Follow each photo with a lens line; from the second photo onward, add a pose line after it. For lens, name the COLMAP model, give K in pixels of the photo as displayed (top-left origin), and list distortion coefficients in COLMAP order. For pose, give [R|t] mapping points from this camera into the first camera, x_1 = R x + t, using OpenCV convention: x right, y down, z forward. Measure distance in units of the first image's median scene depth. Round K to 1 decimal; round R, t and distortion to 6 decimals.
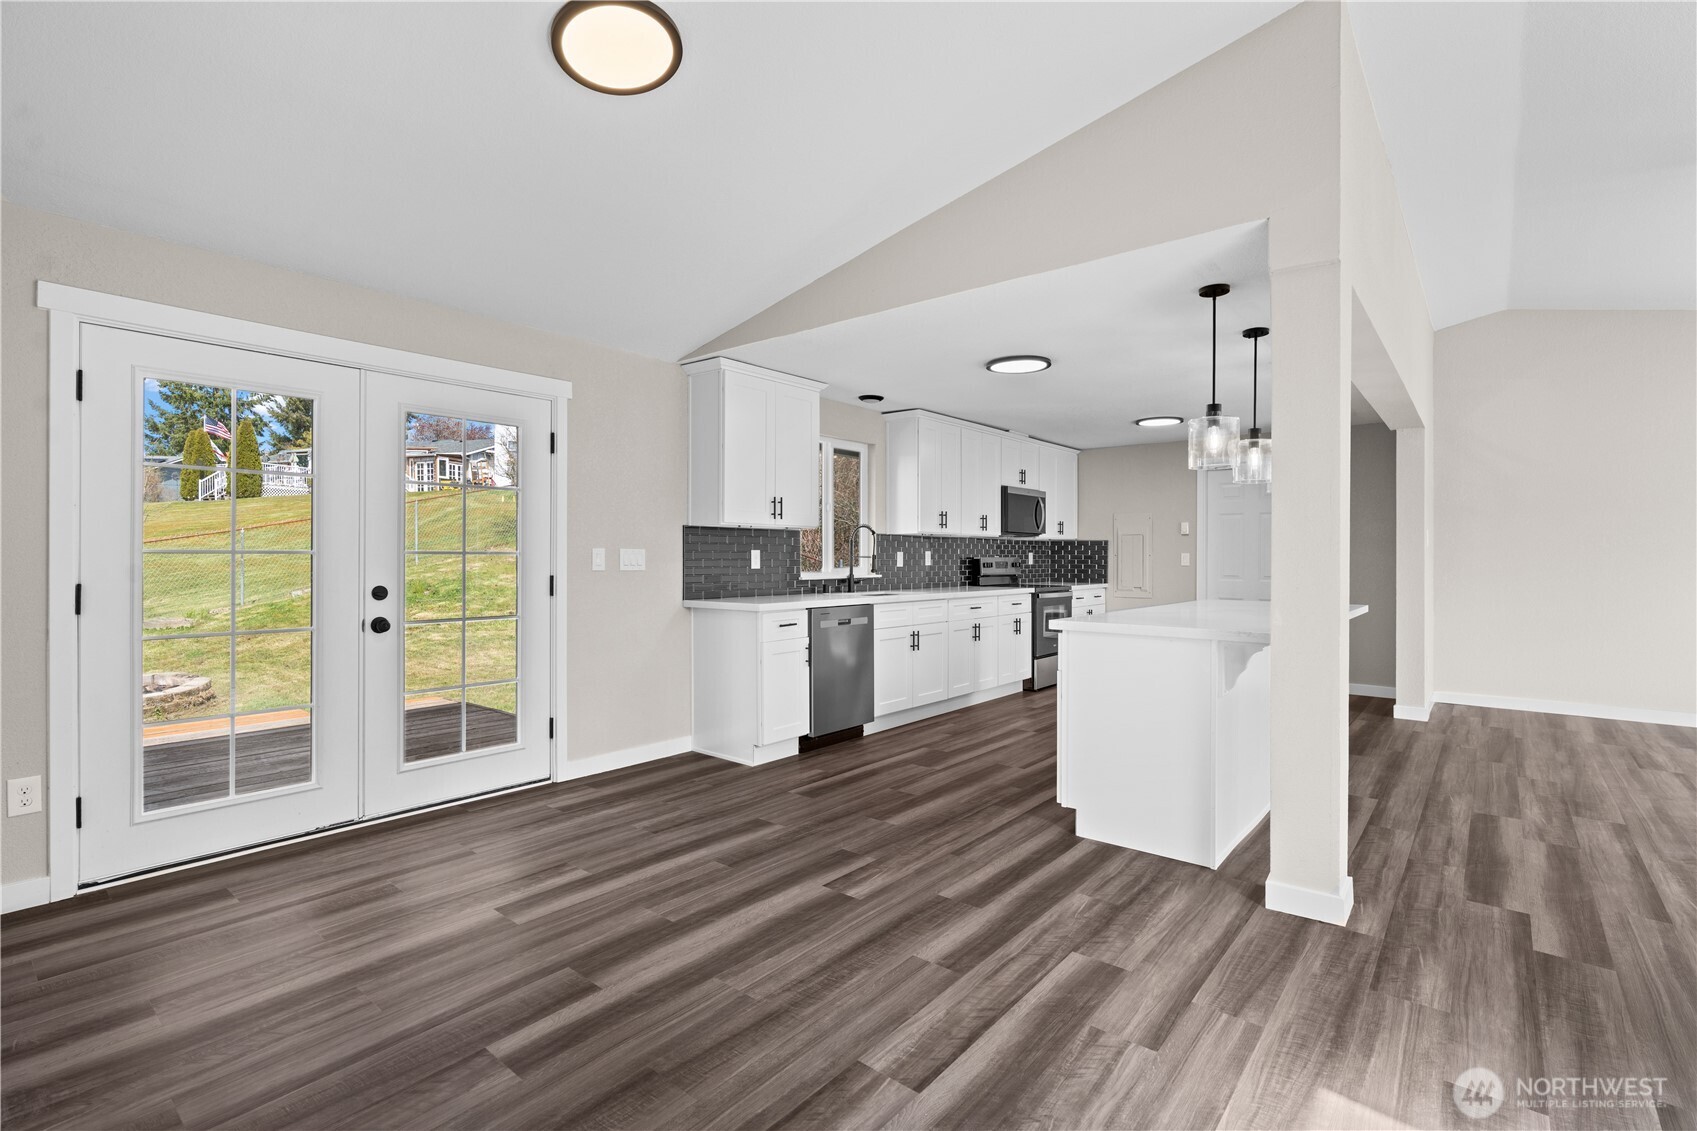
lens RADIAL K [[774.2, 0, 848.2], [0, 774.2, 559.6], [0, 0, 1]] dist [-0.003751, 0.001766]
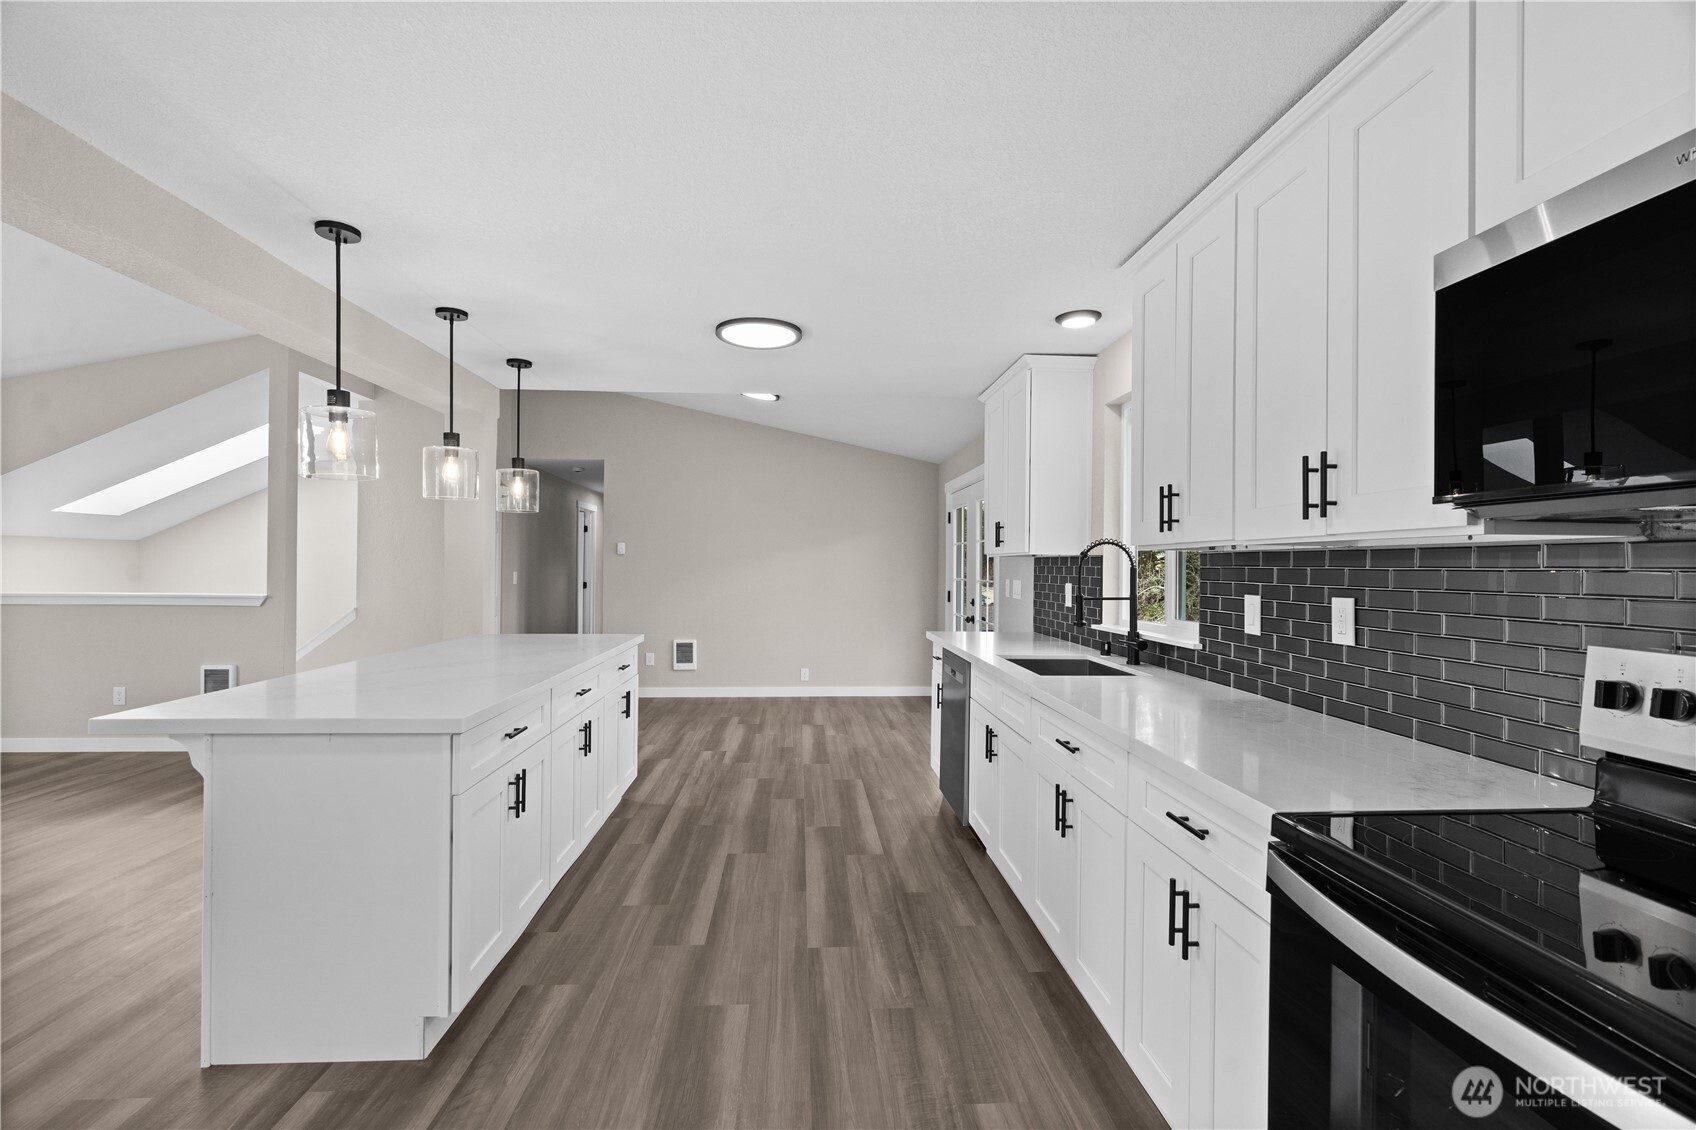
lens RADIAL K [[773.8, 0, 849.6], [0, 773.8, 566.6], [0, 0, 1]] dist [-0.003751, 0.001766]
pose [[-0.725030, -0.007682, -0.688675, 0.522569], [-0.011081, 0.999938, 0.000512, -0.024110], [0.688628, 0.008002, -0.725070, 1.257058]]
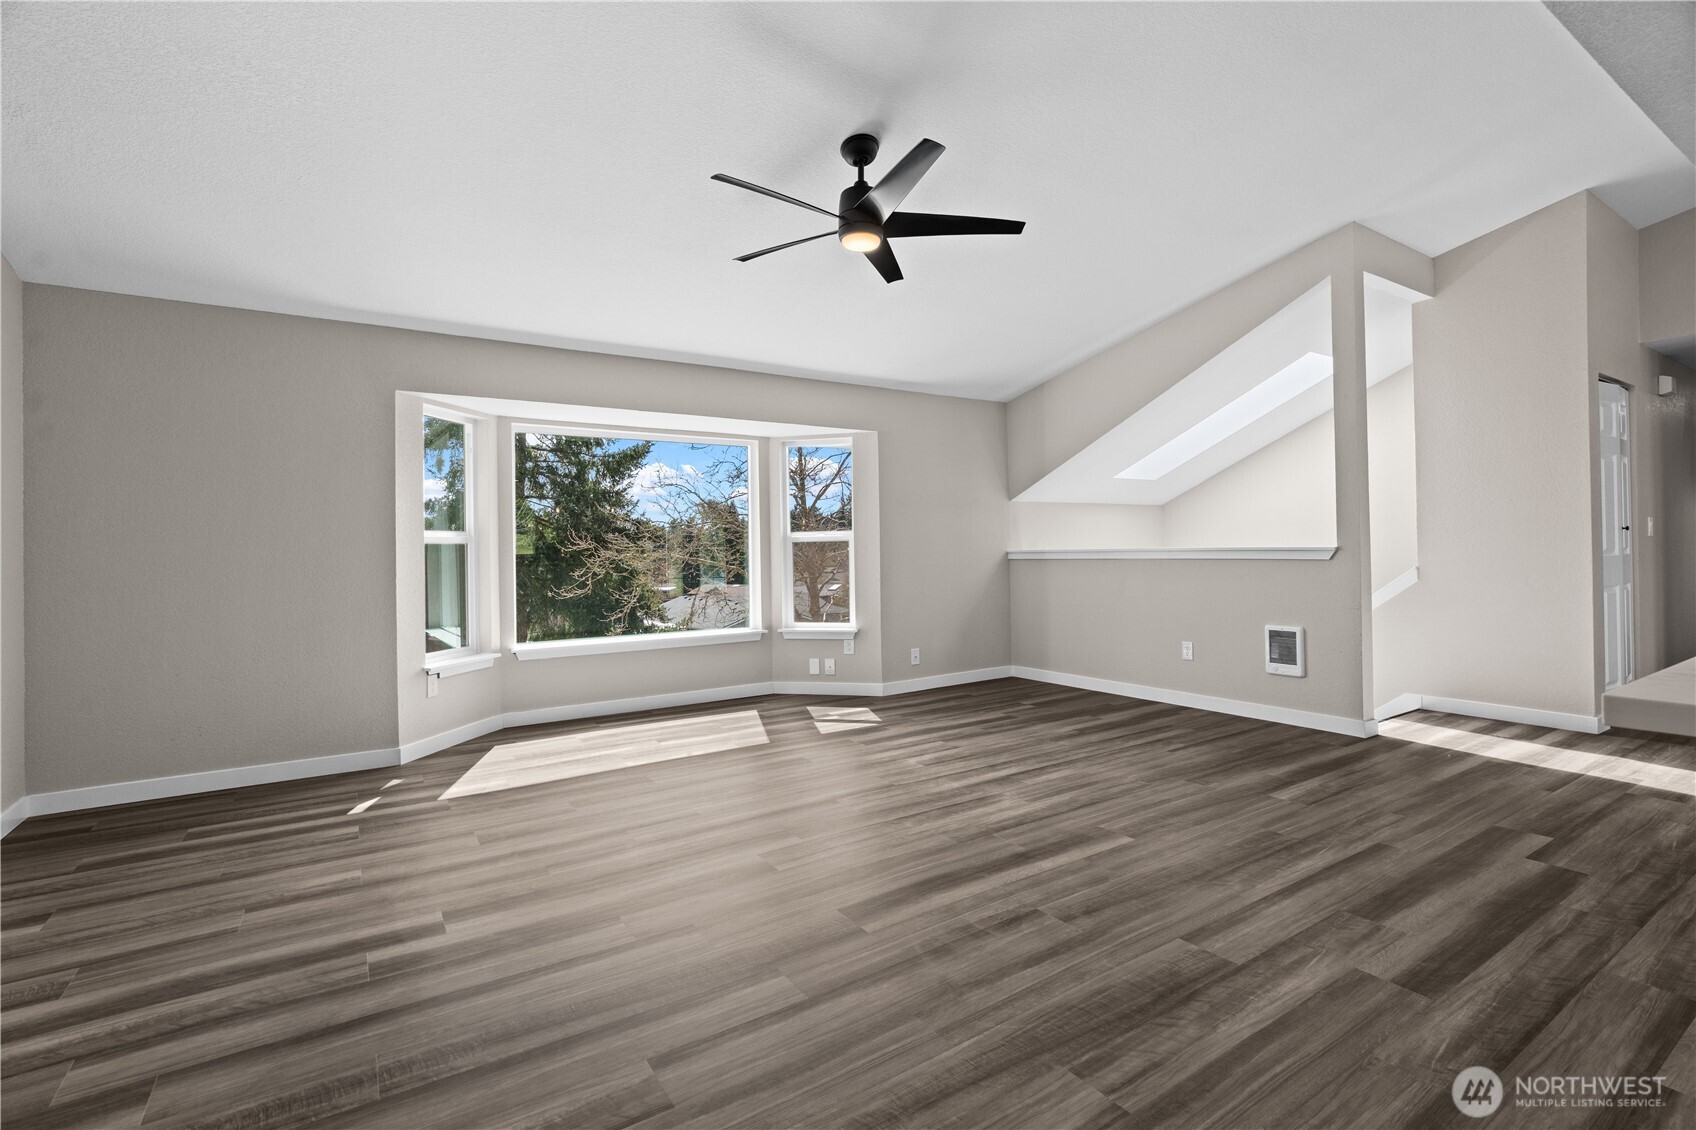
lens RADIAL K [[773.8, 0, 833.9], [0, 773.8, 541.7], [0, 0, 1]] dist [-0.003751, 0.001766]
pose [[-0.954600, 0.019894, 0.297227, 0.640059], [0.018016, 0.999797, -0.009057, 0.010859], [-0.297347, -0.003291, -0.954764, 1.001250]]
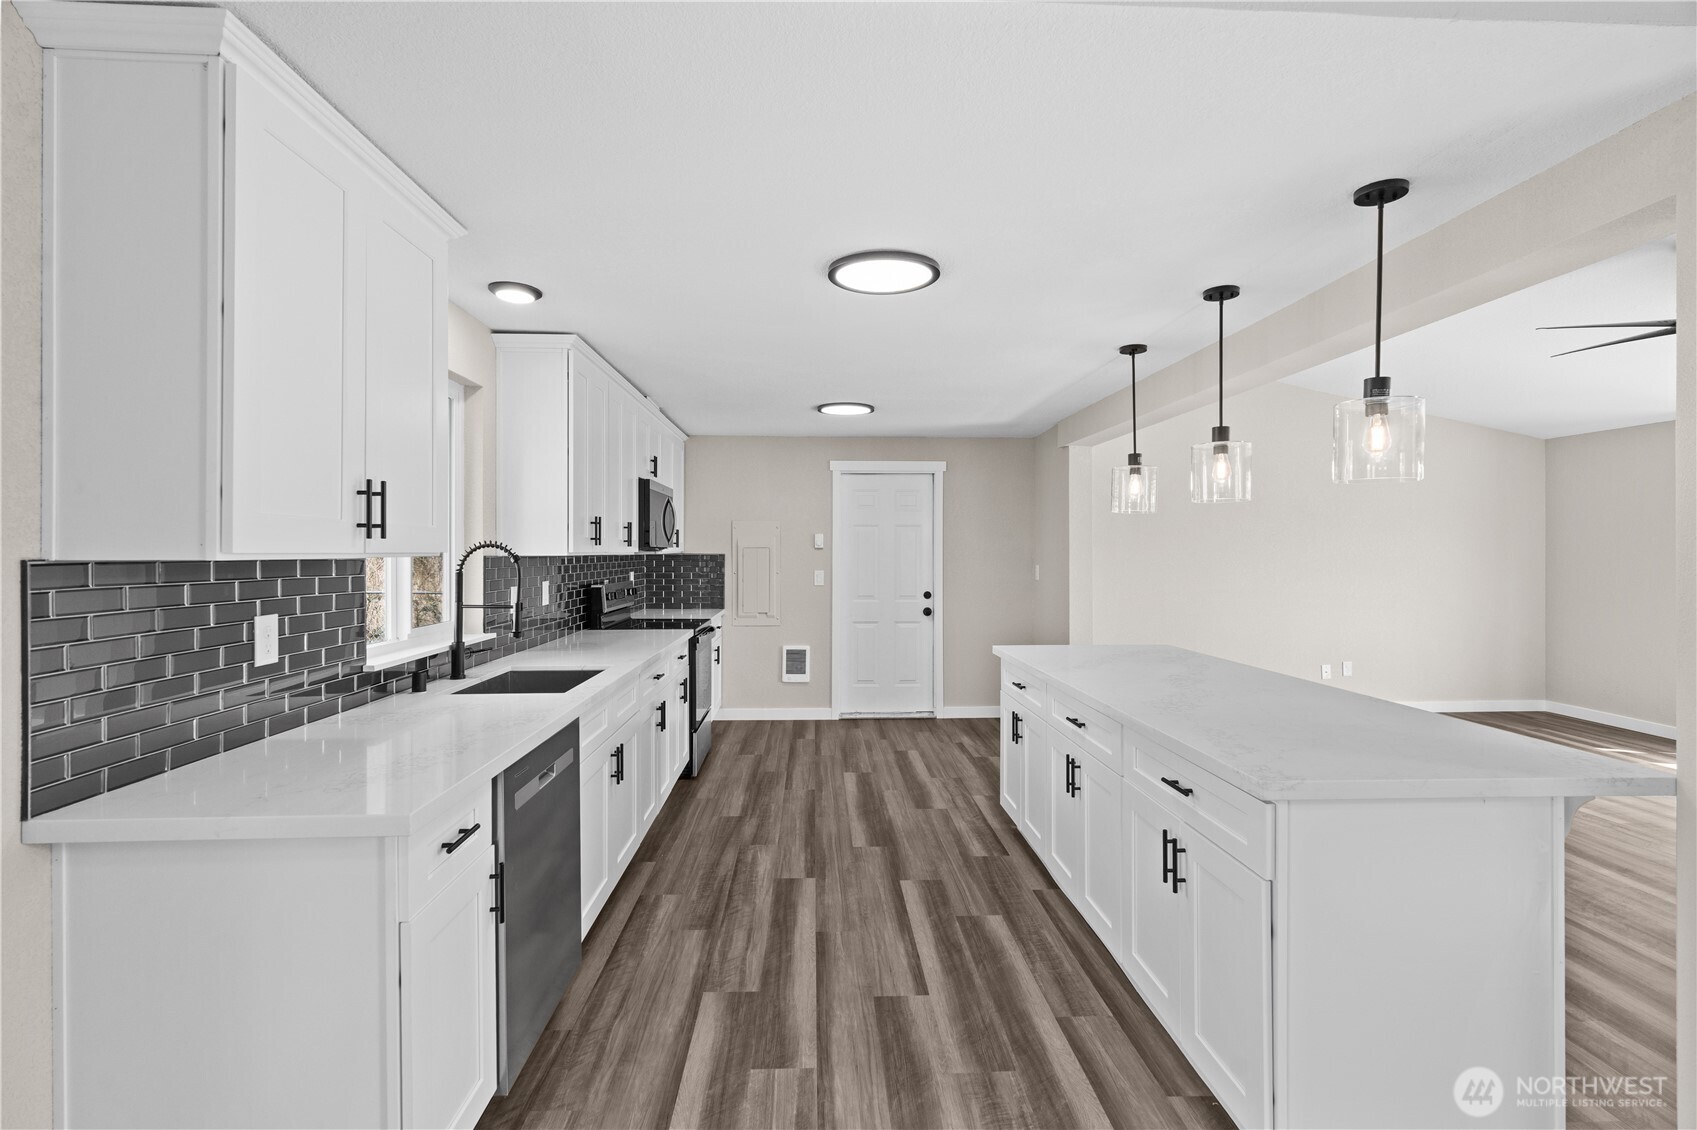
lens RADIAL K [[774.2, 0, 839.8], [0, 774.2, 553.0], [0, 0, 1]] dist [-0.003751, 0.001766]
pose [[0.746355, -0.004051, 0.665536, -0.142646], [0.004633, 0.999989, 0.000892, -0.036923], [-0.665532, 0.002418, 0.746365, 0.470389]]
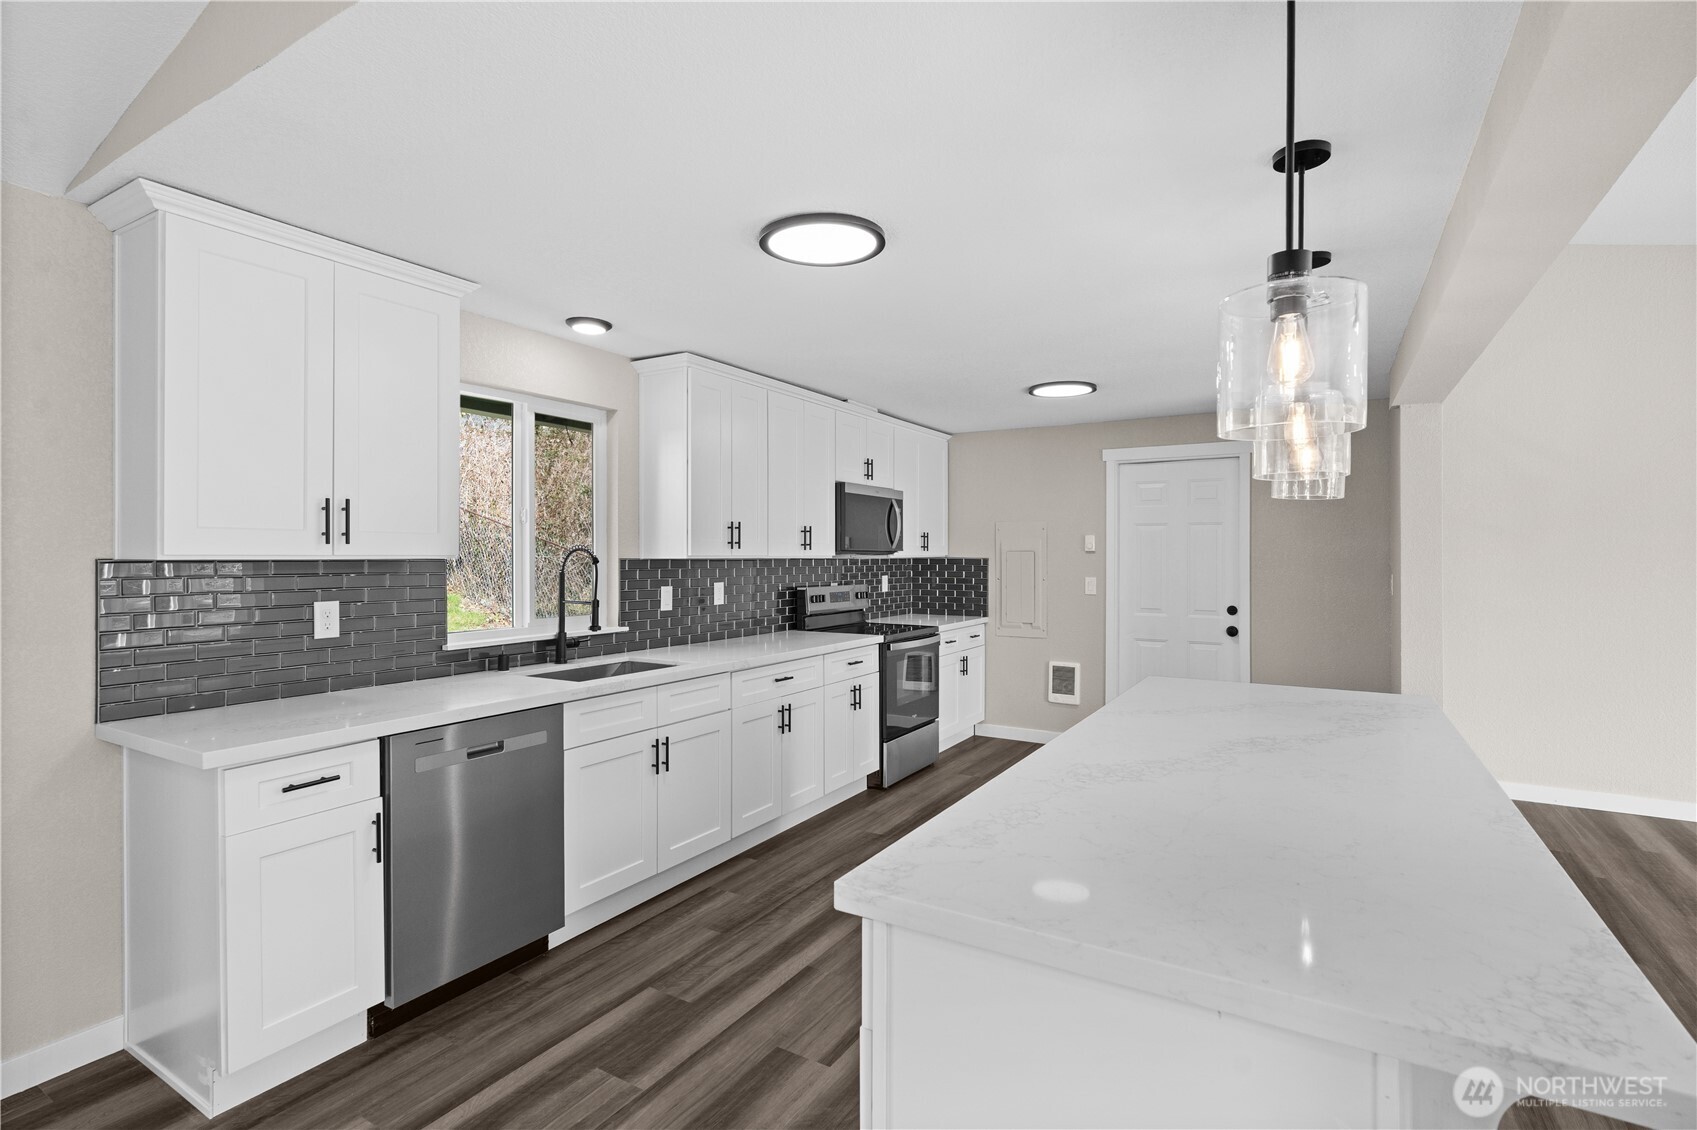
lens RADIAL K [[801.8, 0, 843.6], [0, 801.8, 558.7], [0, 0, 1]] dist [-0.007652, 0.001416]
pose [[0.988826, -0.002459, 0.149057, 0.122560], [0.002436, 0.999997, 0.000333, -0.035193], [-0.149058, 0.000034, 0.988829, 0.379731]]
